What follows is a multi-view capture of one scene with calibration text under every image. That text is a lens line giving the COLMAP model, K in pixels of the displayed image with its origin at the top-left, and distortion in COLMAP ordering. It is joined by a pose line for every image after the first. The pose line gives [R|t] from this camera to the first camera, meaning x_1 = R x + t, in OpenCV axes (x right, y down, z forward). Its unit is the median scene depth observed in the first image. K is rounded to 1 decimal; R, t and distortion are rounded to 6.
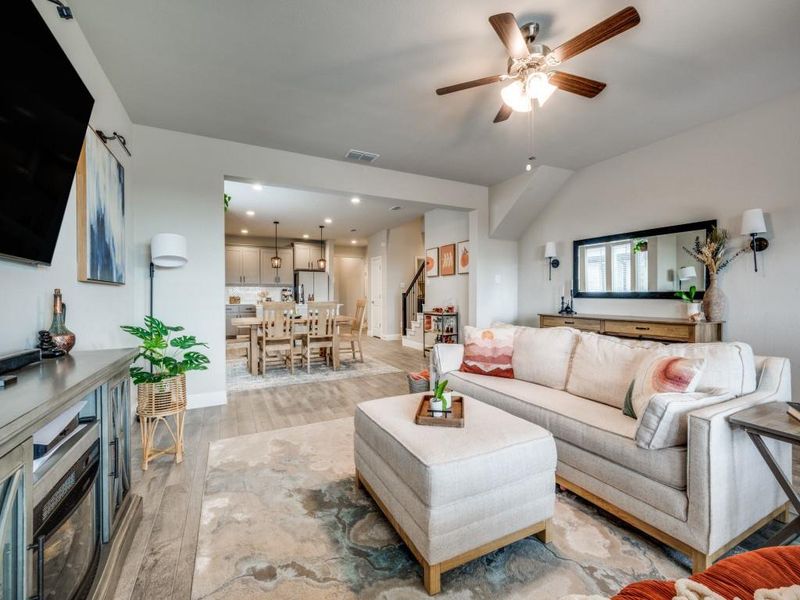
lens RADIAL K [[345.6, 0, 400.0], [0, 345.6, 300.0], [0, 0, 1]] dist [0.001071, 0.000200]
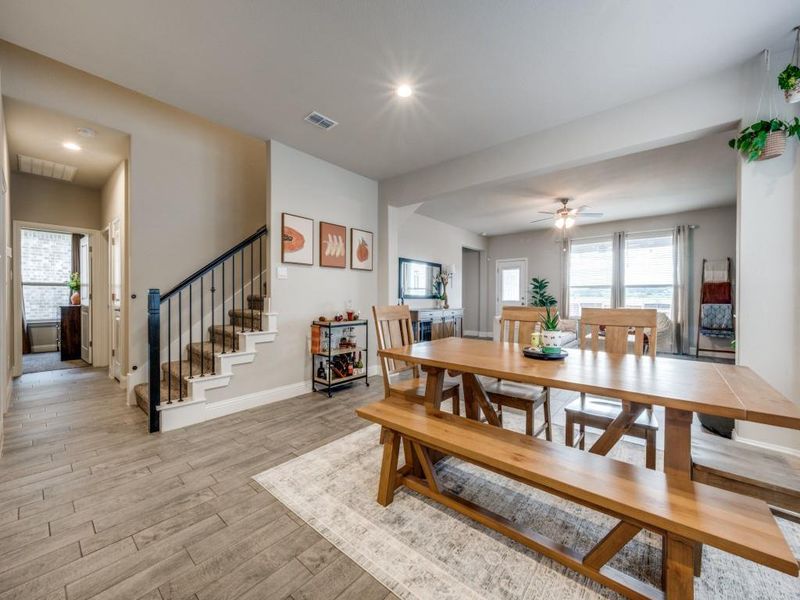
lens RADIAL K [[322.0, 0, 400.0], [0, 322.0, 300.0], [0, 0, 1]] dist [-0.001980, -0.000236]
pose [[-0.384475, -0.006468, 0.923113, -0.511154], [0.005571, 0.999941, 0.009327, -0.012152], [-0.923118, 0.008729, -0.384417, 1.134946]]
